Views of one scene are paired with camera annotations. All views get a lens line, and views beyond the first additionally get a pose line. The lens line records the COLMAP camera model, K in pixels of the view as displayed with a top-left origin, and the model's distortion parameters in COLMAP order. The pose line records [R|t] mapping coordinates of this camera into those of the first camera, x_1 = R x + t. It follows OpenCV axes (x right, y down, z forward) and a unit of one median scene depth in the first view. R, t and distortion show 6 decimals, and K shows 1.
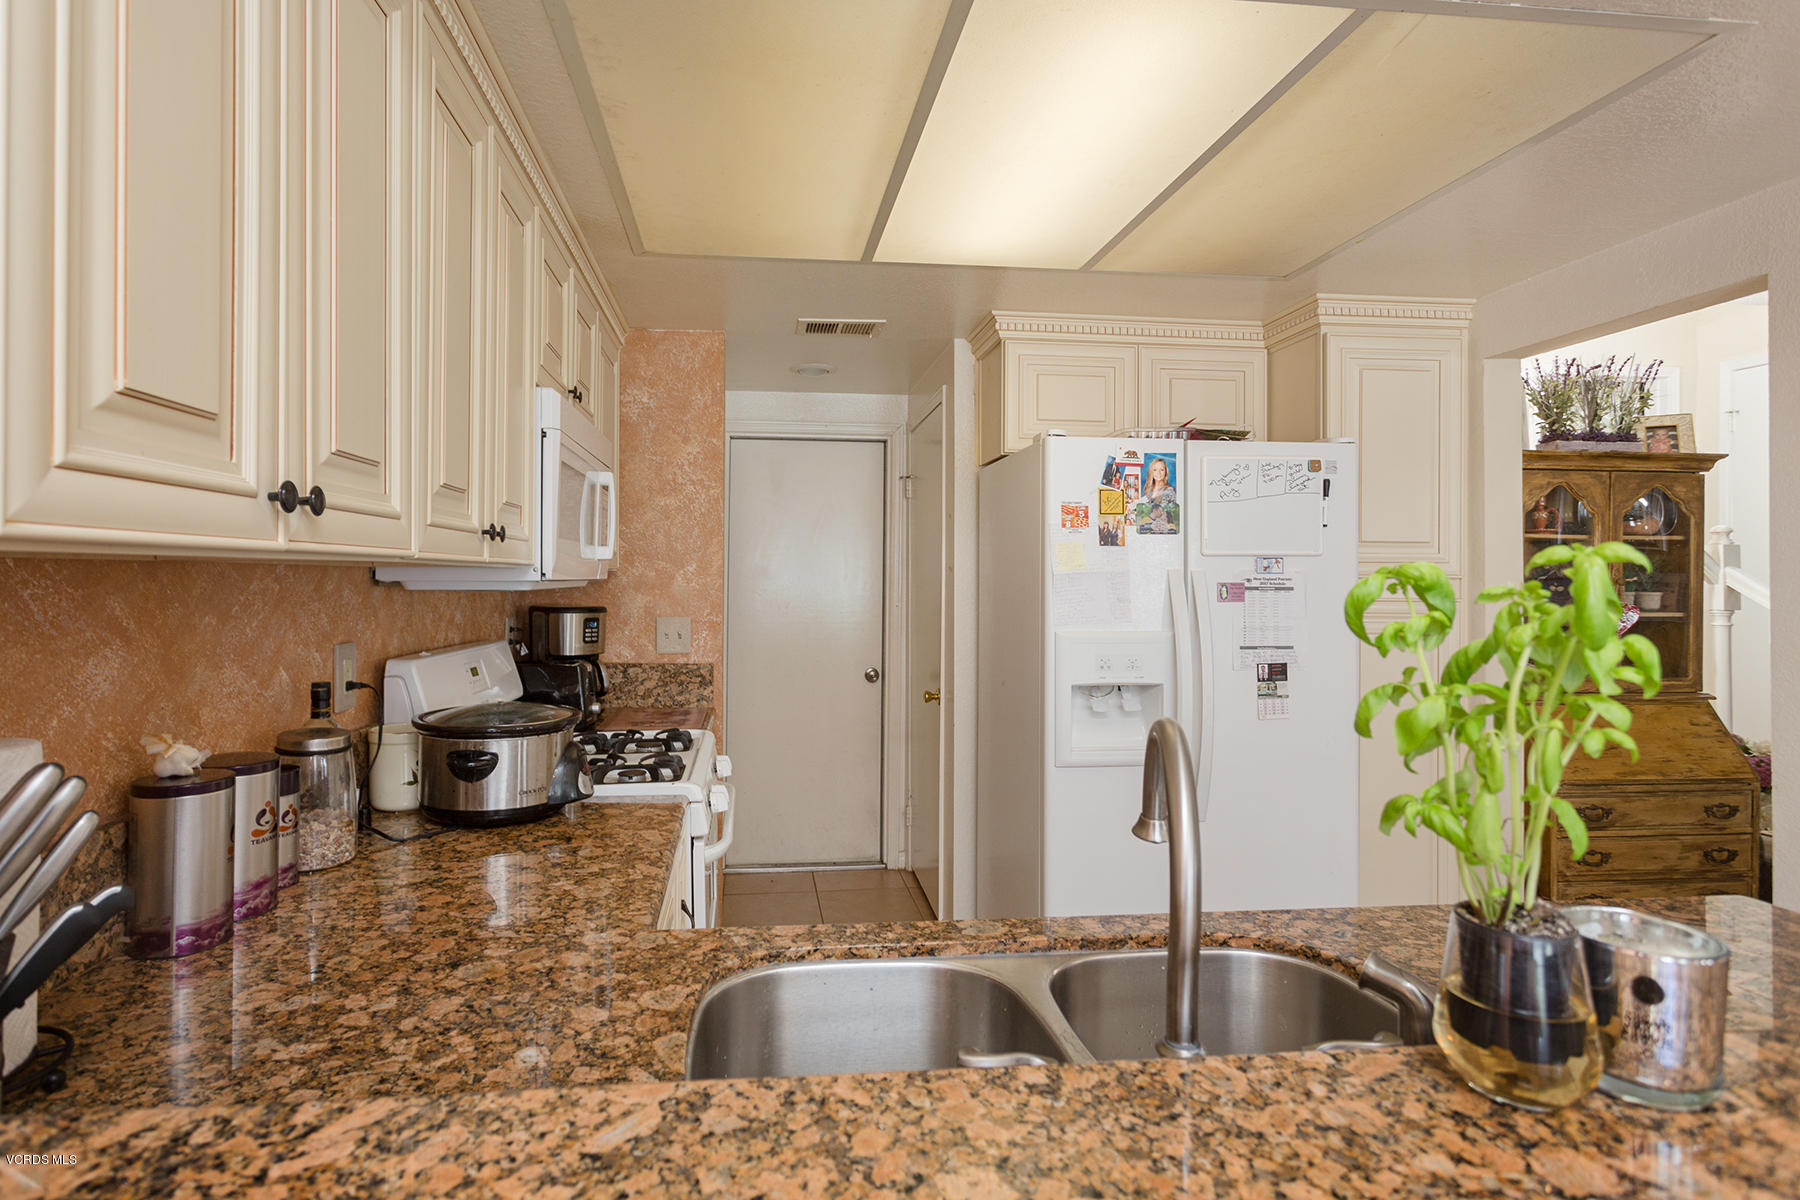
lens RADIAL K [[887.0, 0, 815.4], [0, 887.0, 569.1], [0, 0, 1]] dist [-0.000689, -0.000076]
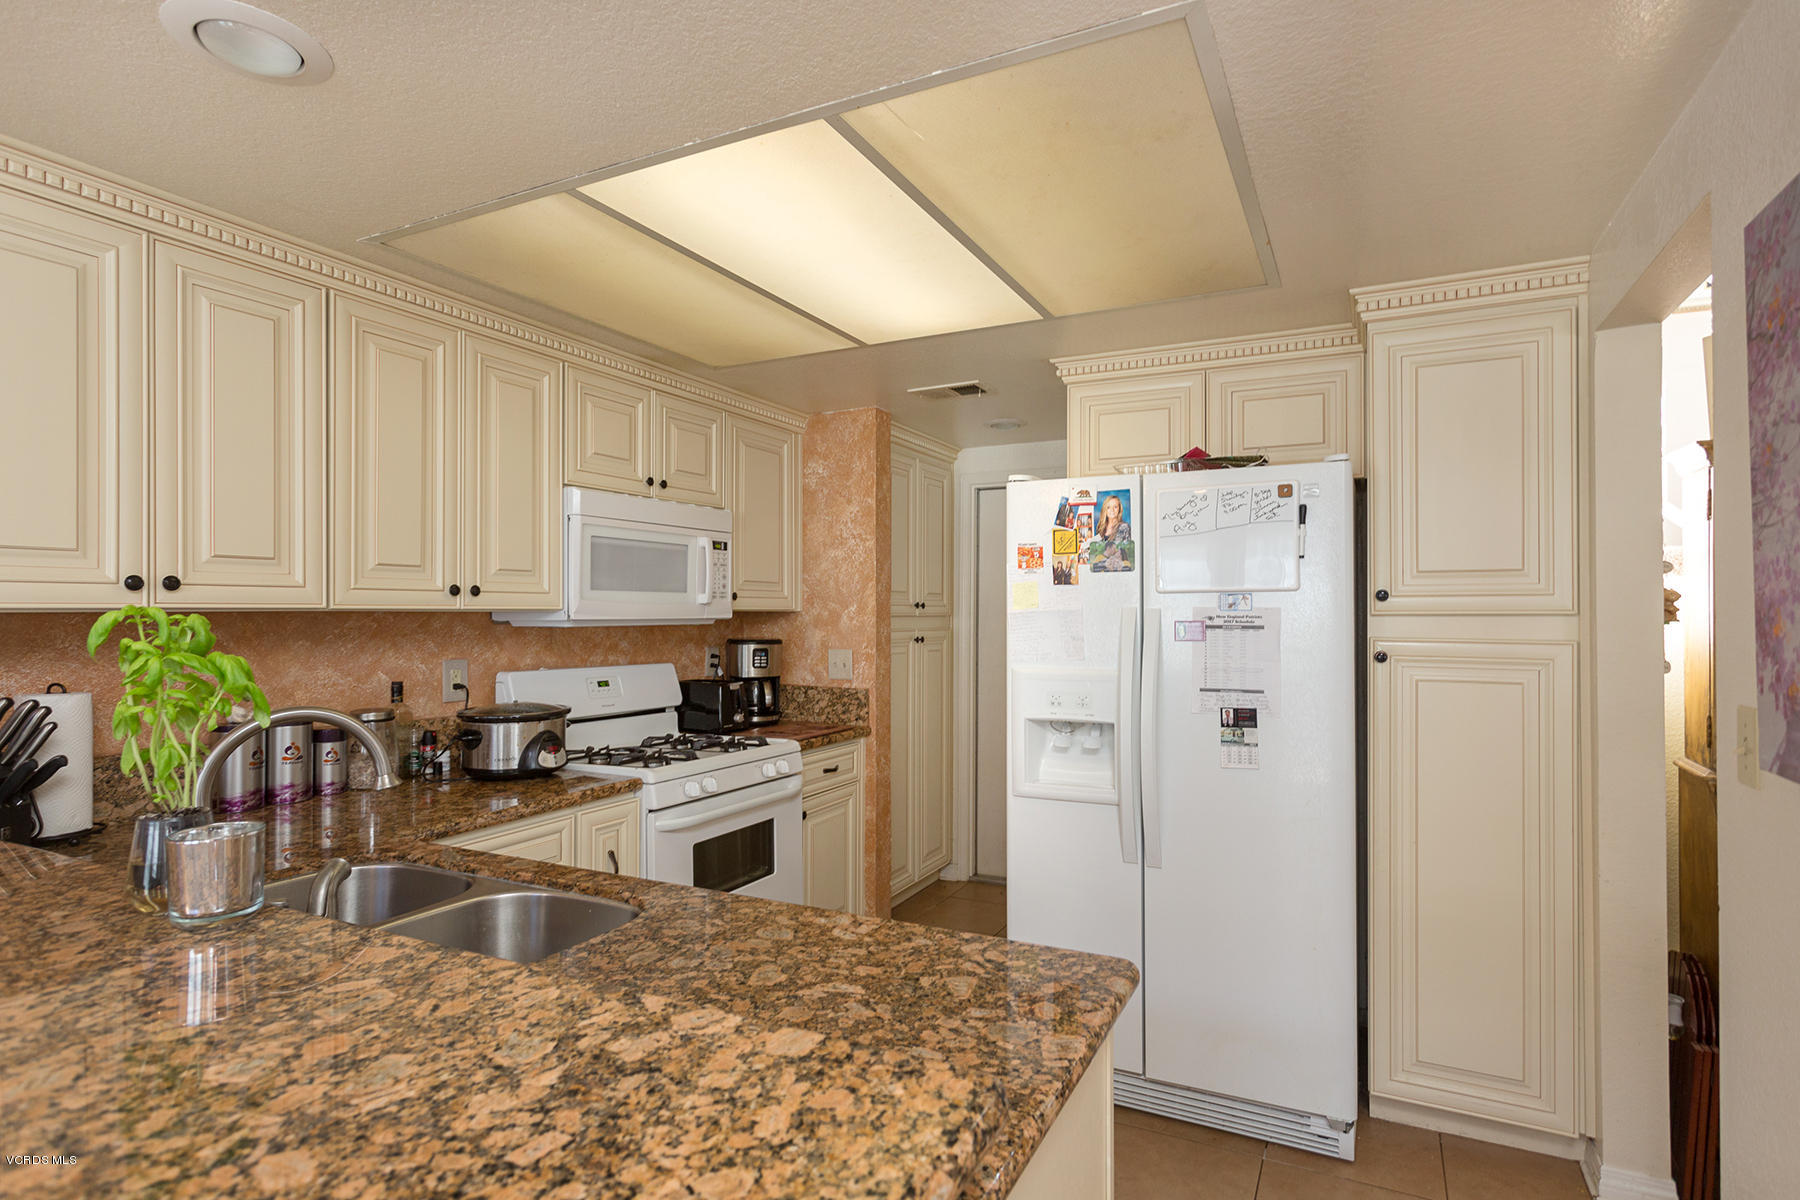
lens RADIAL K [[887.0, 0, 963.0], [0, 887.0, 603.8], [0, 0, 1]] dist [-0.000689, -0.000076]
pose [[0.861954, -0.010405, -0.506880, 0.744928], [0.009641, 0.999945, -0.004133, -0.001259], [0.506895, -0.001325, 0.862007, 0.059145]]
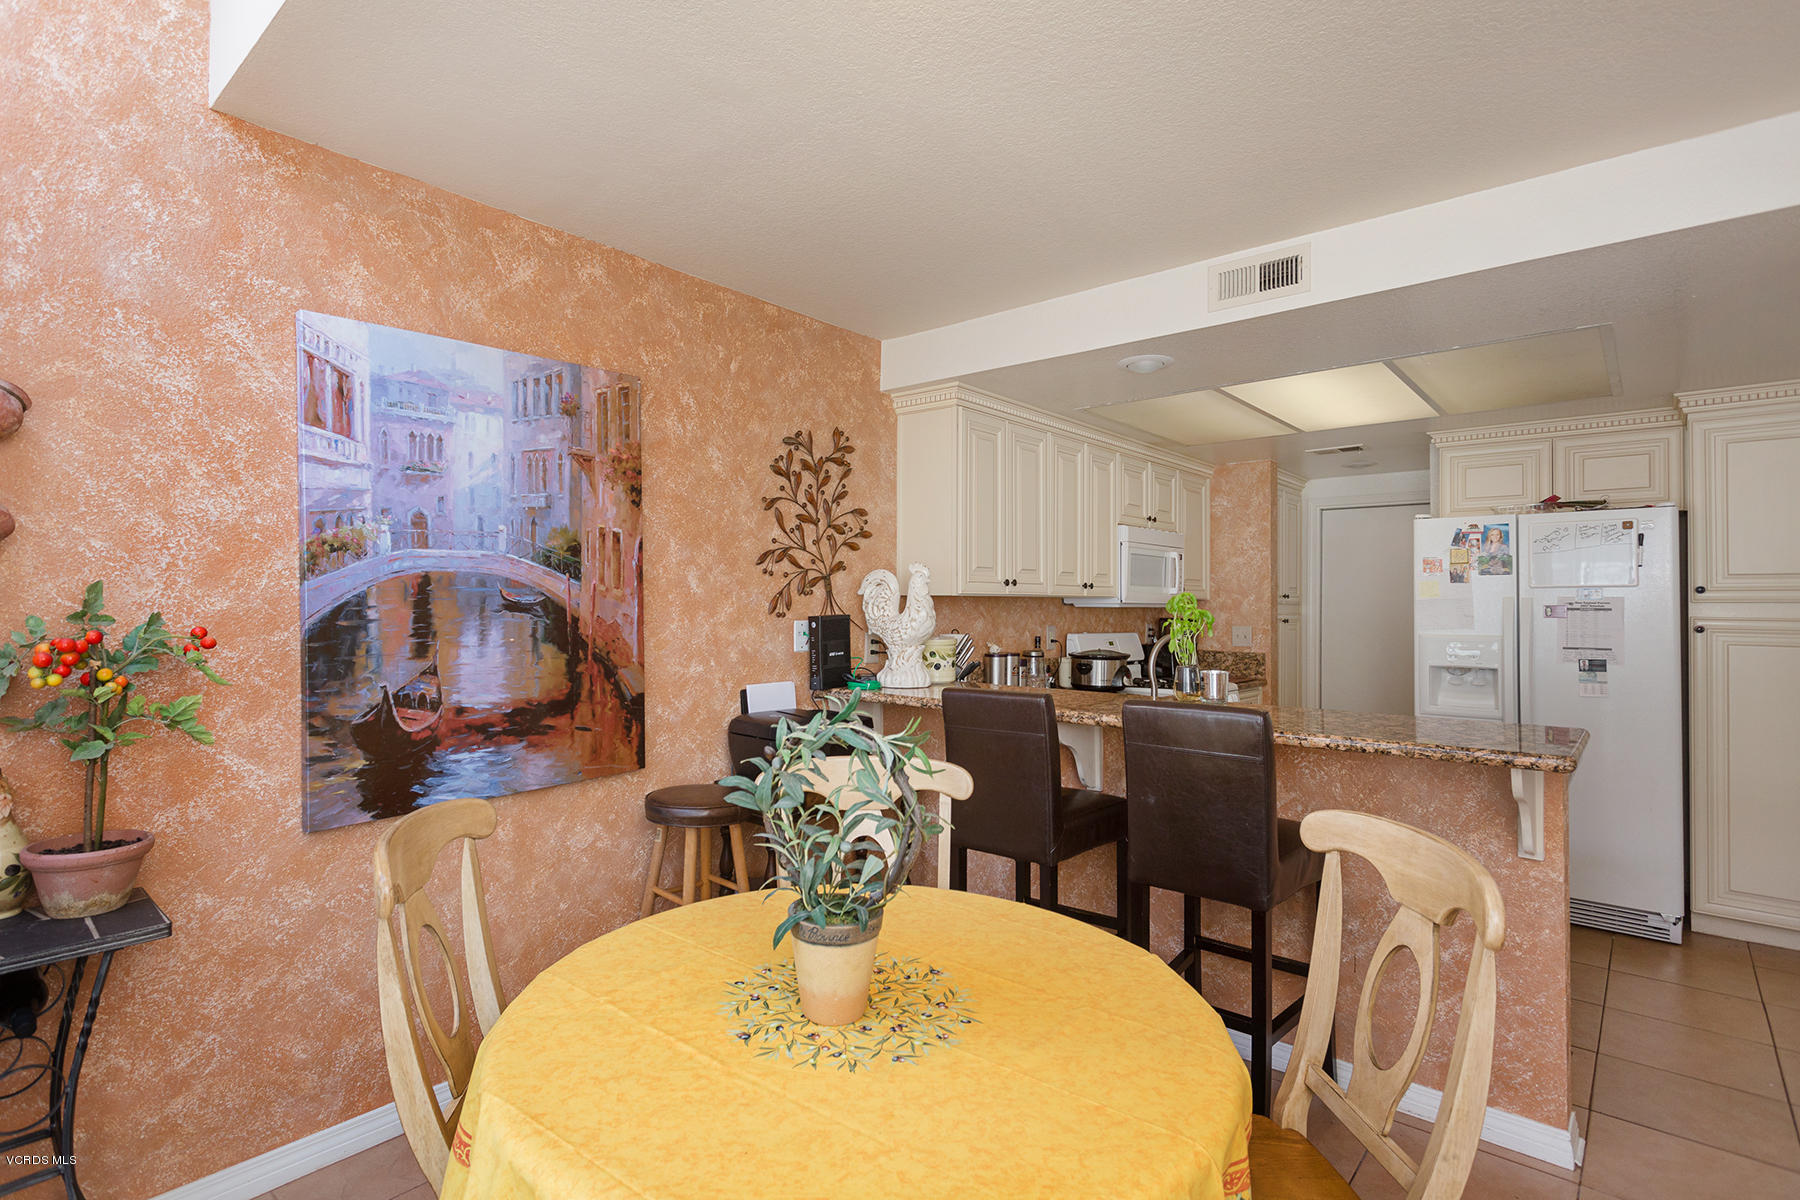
lens RADIAL K [[883.3, 0, 890.7], [0, 883.3, 588.4], [0, 0, 1]] dist [0.001922, -0.000199]
pose [[0.687634, -0.014053, -0.725921, 0.793077], [0.003649, 0.999867, -0.015899, 0.006547], [0.726048, 0.008284, 0.687594, -0.886812]]
